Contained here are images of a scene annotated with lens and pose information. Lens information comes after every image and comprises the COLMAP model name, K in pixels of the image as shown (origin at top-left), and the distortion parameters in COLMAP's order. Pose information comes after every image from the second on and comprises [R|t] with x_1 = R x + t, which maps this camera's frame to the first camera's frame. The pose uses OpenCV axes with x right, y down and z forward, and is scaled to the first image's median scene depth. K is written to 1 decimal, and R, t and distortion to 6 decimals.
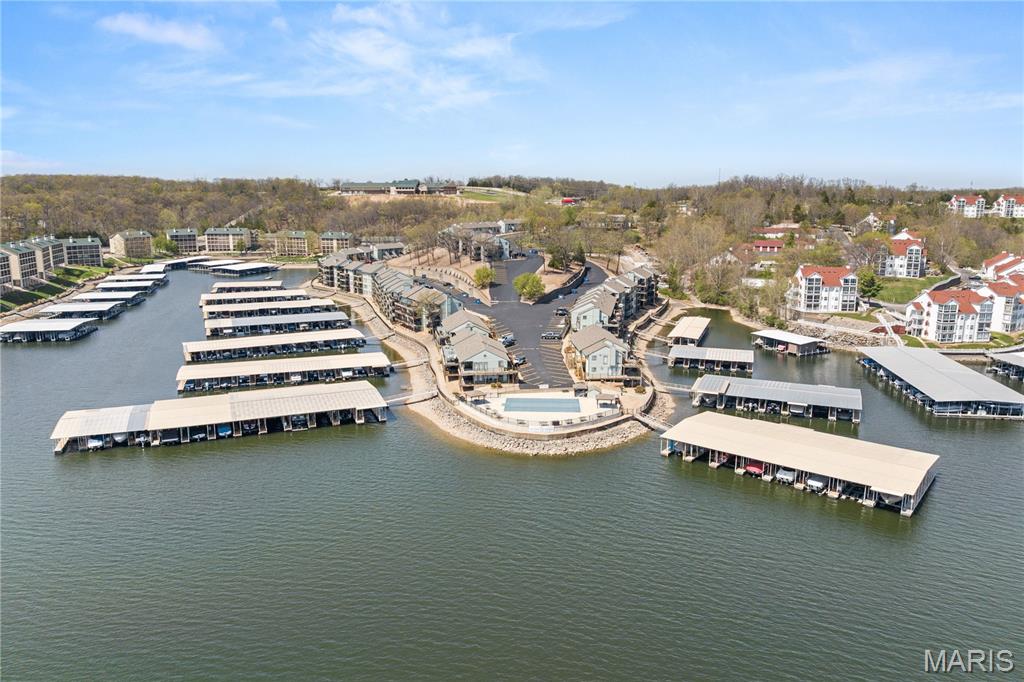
lens RADIAL K [[743.5, 0, 512.0], [0, 743.5, 341.0], [0, 0, 1]] dist [-0.051032, 0.005145]
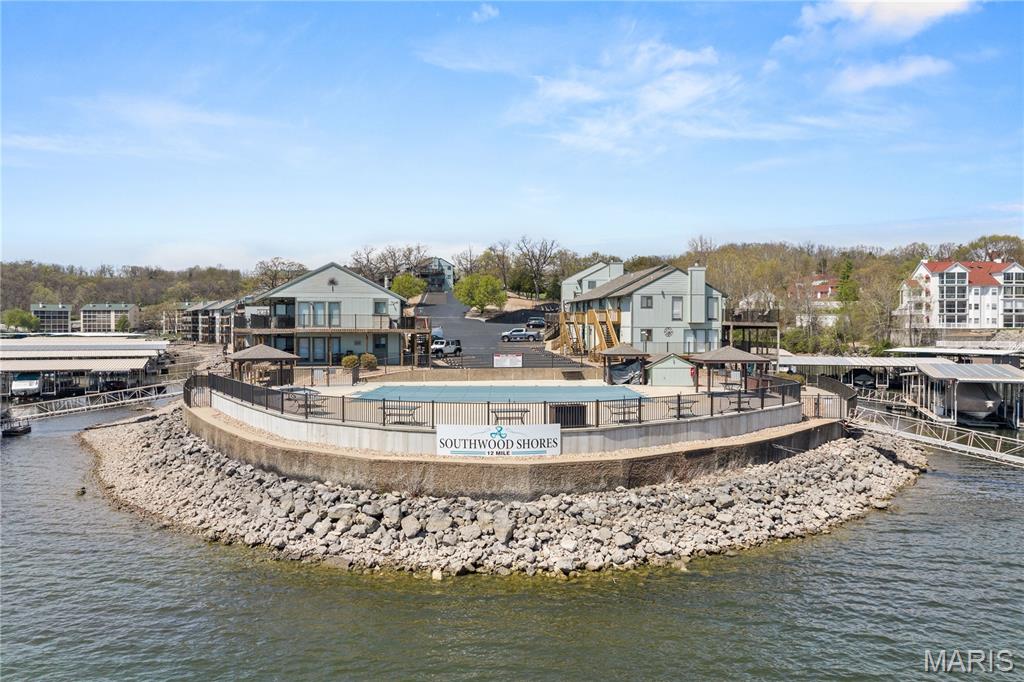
lens RADIAL K [[743.5, 0, 512.0], [0, 743.5, 341.0], [0, 0, 1]] dist [-0.051032, 0.005145]
pose [[0.998609, -0.001579, 0.052698, 0.026839], [0.010886, 0.984187, -0.176795, 0.103956], [-0.051585, 0.177123, 0.982836, 0.653457]]
